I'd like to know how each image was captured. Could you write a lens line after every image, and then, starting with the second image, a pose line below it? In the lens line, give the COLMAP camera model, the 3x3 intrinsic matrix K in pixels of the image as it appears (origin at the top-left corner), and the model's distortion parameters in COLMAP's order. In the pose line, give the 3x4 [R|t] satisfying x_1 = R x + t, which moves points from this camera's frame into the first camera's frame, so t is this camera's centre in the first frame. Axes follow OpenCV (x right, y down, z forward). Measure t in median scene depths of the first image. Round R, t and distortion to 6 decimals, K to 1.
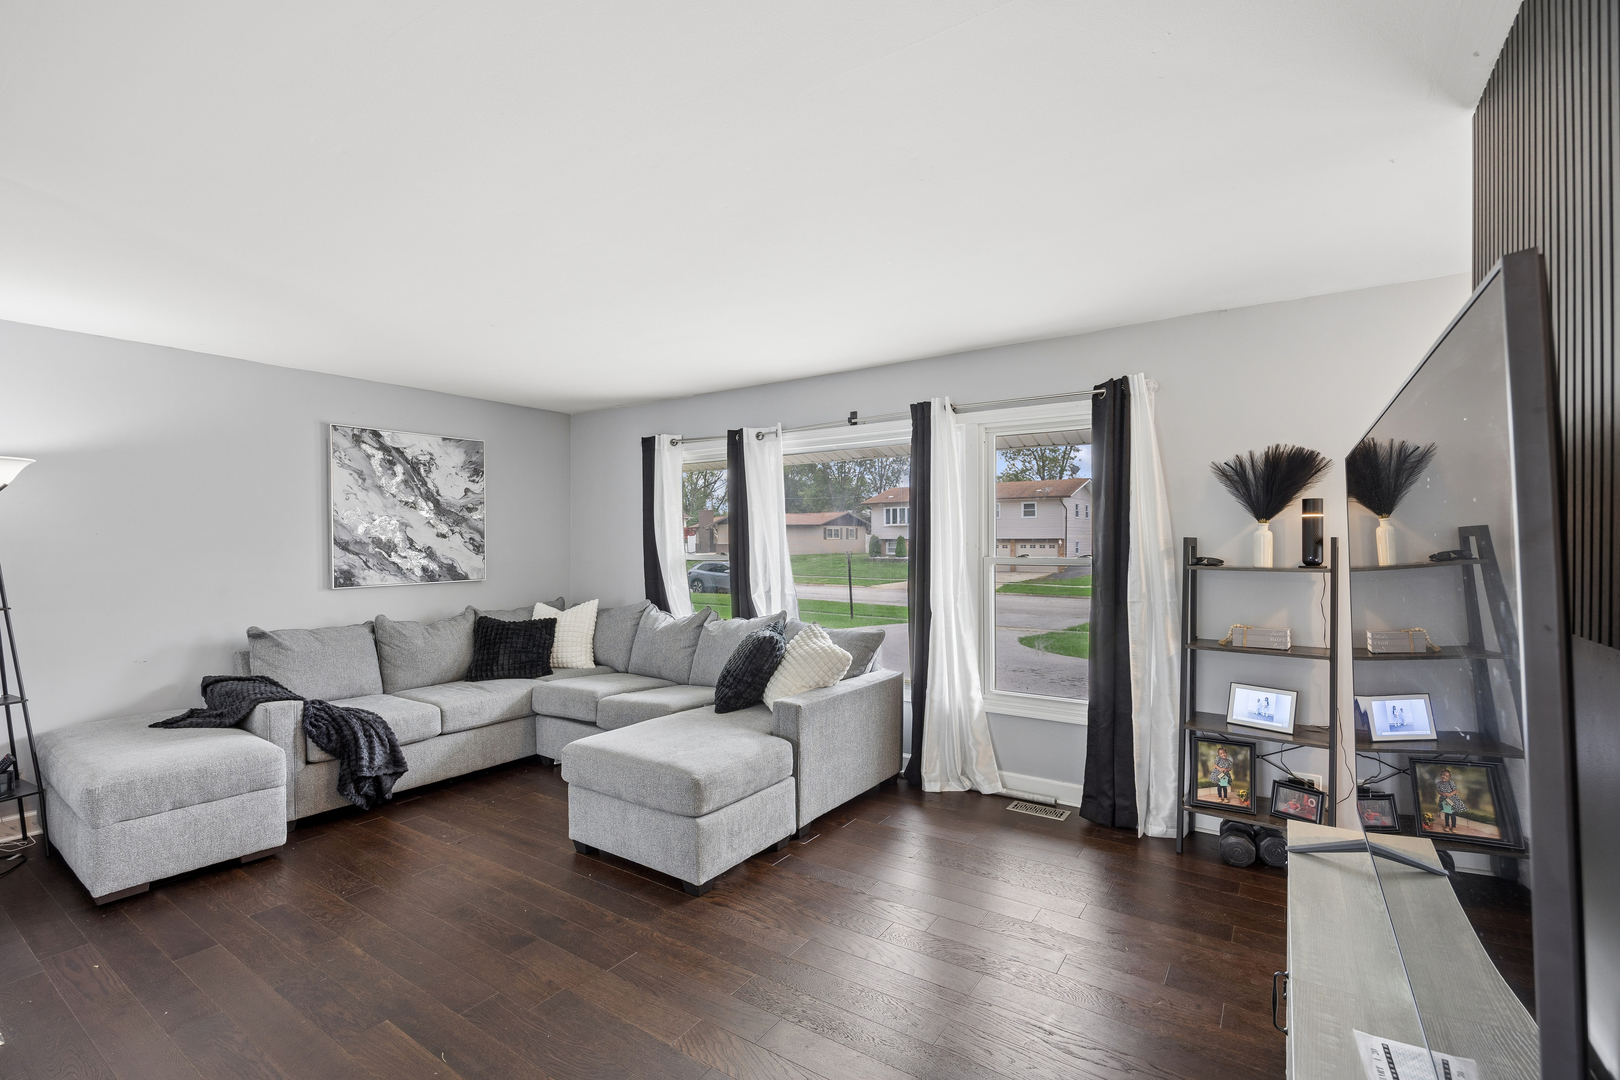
lens RADIAL K [[715.0, 0, 808.0], [0, 715.0, 549.0], [0, 0, 1]] dist [-0.016237, 0.000069]
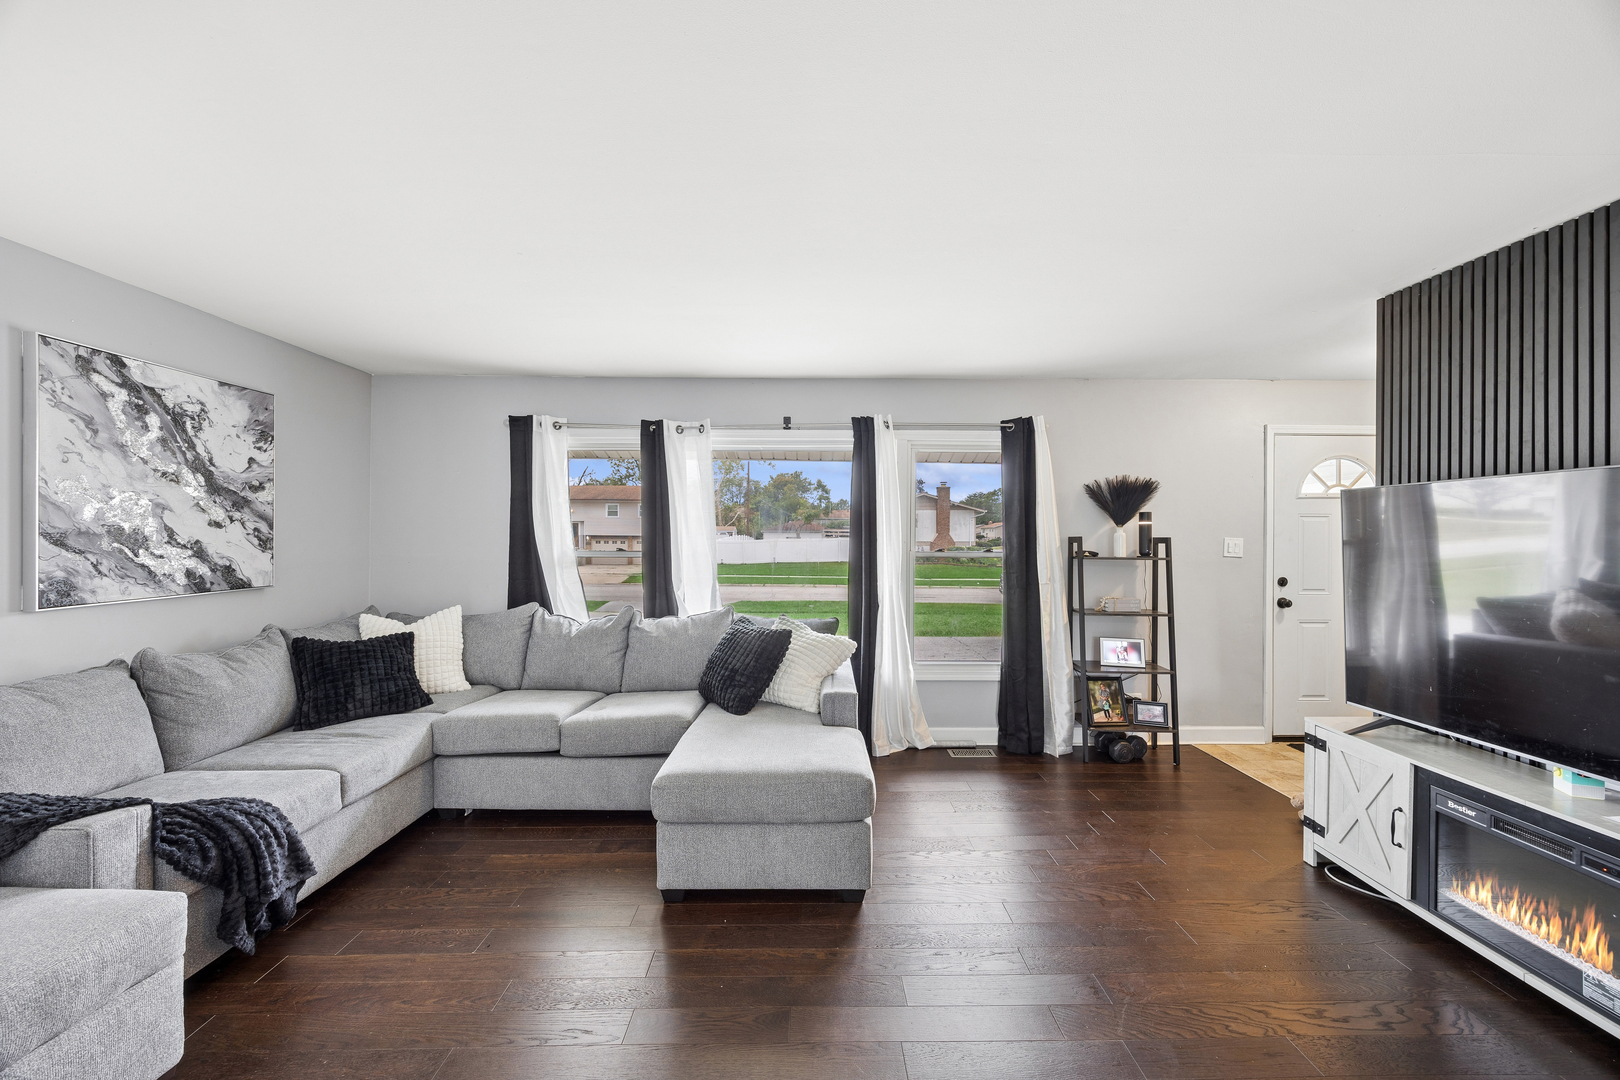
lens RADIAL K [[621.1, 0, 812.8], [0, 621.1, 539.3], [0, 0, 1]] dist [-0.003329, 0.000173]
pose [[0.822481, 0.005694, 0.568765, -0.455493], [-0.001038, 0.999963, -0.008511, -0.000023], [-0.568792, 0.006410, 0.822456, 0.221044]]
